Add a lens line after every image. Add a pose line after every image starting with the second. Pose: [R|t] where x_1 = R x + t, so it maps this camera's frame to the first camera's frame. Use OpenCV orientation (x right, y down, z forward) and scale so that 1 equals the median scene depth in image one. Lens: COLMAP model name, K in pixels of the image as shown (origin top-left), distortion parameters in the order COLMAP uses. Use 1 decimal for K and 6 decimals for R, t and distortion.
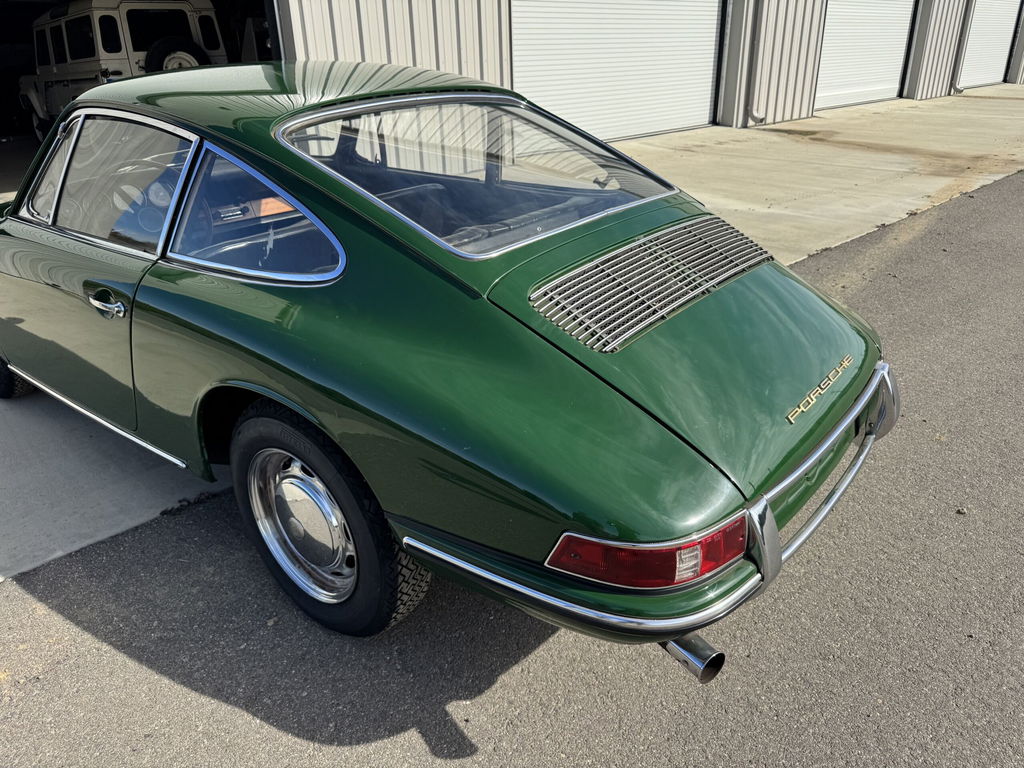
lens RADIAL K [[736.3, 0, 514.3], [0, 736.3, 379.3], [0, 0, 1]] dist [0.043754, -0.054928]
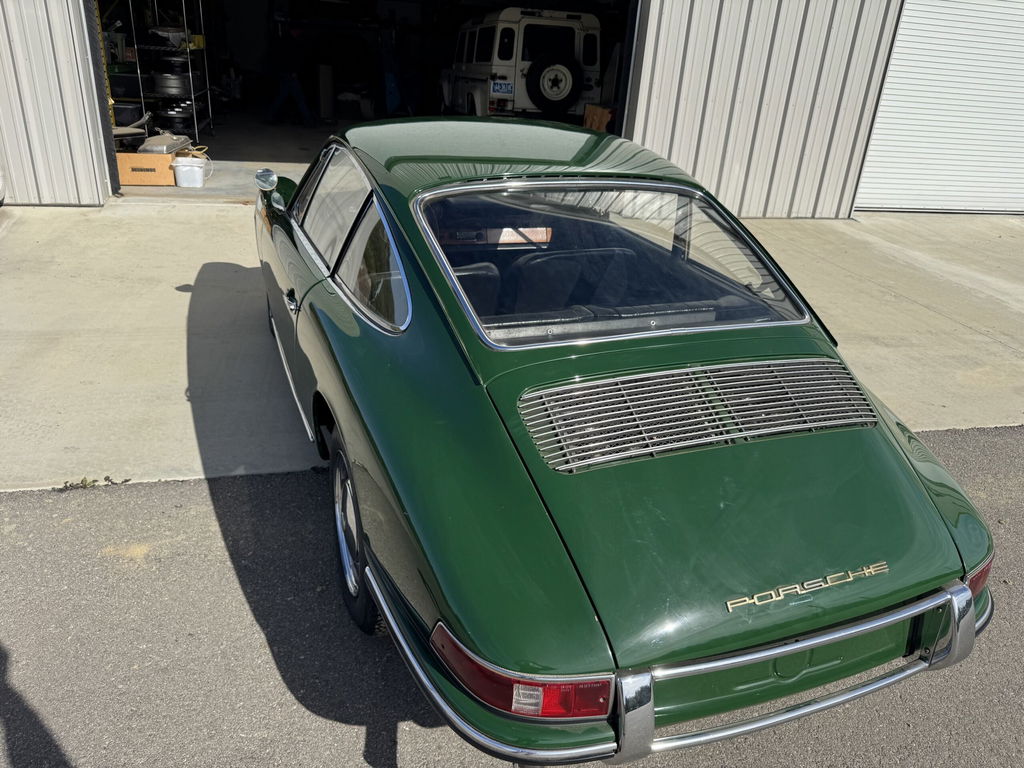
lens RADIAL K [[736.3, 0, 514.3], [0, 736.3, 379.3], [0, 0, 1]] dist [0.043754, -0.054928]
pose [[0.865992, 0.278090, -0.415601, 0.333124], [-0.281469, 0.958019, 0.054537, -0.143488], [0.413320, 0.069750, 0.907910, 0.021388]]
